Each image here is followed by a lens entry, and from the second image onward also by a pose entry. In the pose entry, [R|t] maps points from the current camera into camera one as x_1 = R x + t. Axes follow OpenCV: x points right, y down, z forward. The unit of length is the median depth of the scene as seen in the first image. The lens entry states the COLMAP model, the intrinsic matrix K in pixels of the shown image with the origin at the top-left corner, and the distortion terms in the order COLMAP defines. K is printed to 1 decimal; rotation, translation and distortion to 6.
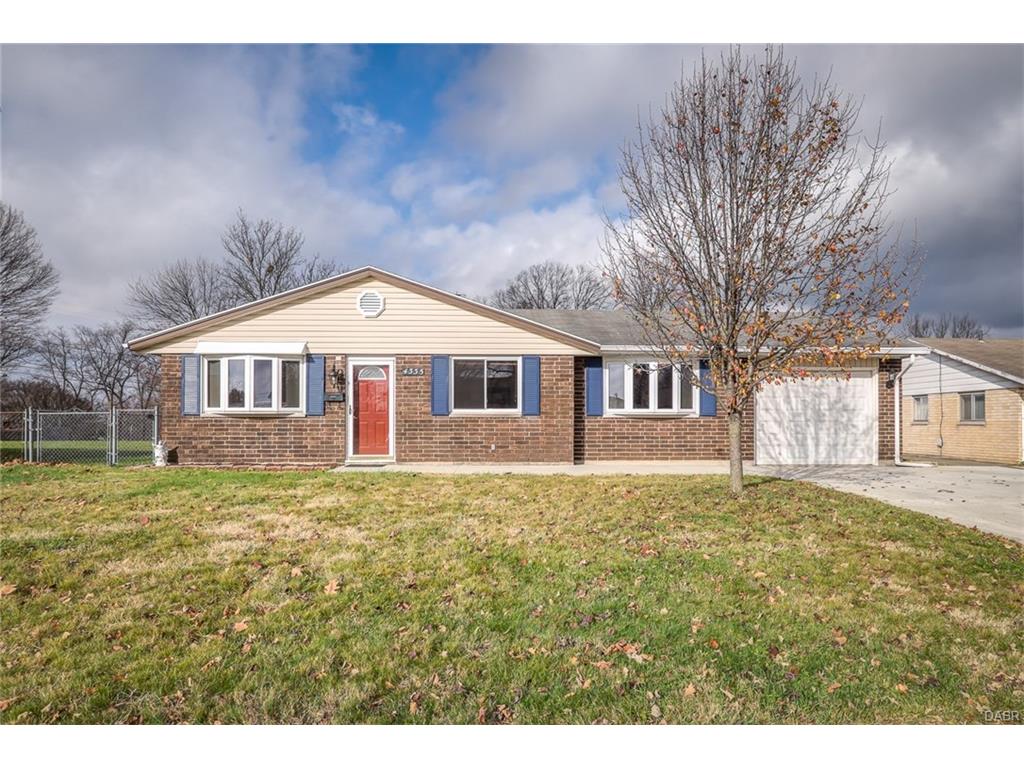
lens RADIAL K [[653.8, 0, 512.0], [0, 653.8, 384.0], [0, 0, 1]] dist [0.005301, 0.001255]
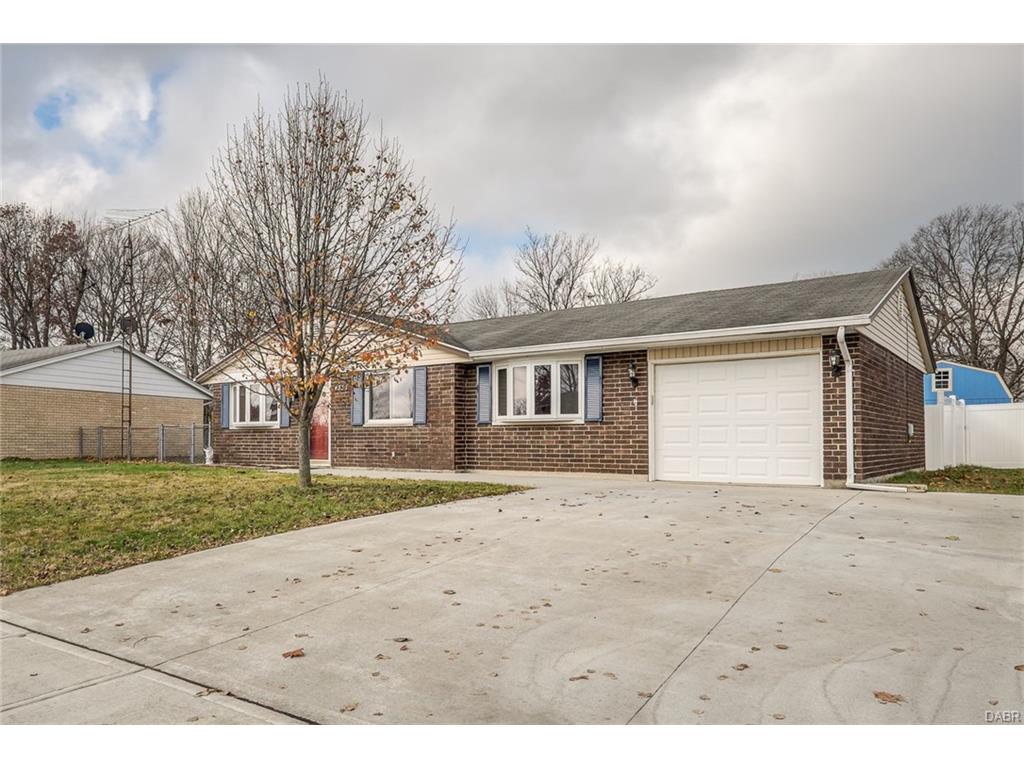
lens RADIAL K [[725.9, 0, 512.0], [0, 725.9, 384.0], [0, 0, 1]] dist [-0.003943, -0.000678]
pose [[0.770017, -0.049842, -0.636073, 0.837491], [0.049710, 0.998600, -0.018071, 0.011524], [0.636083, -0.017704, 0.771417, 0.195462]]
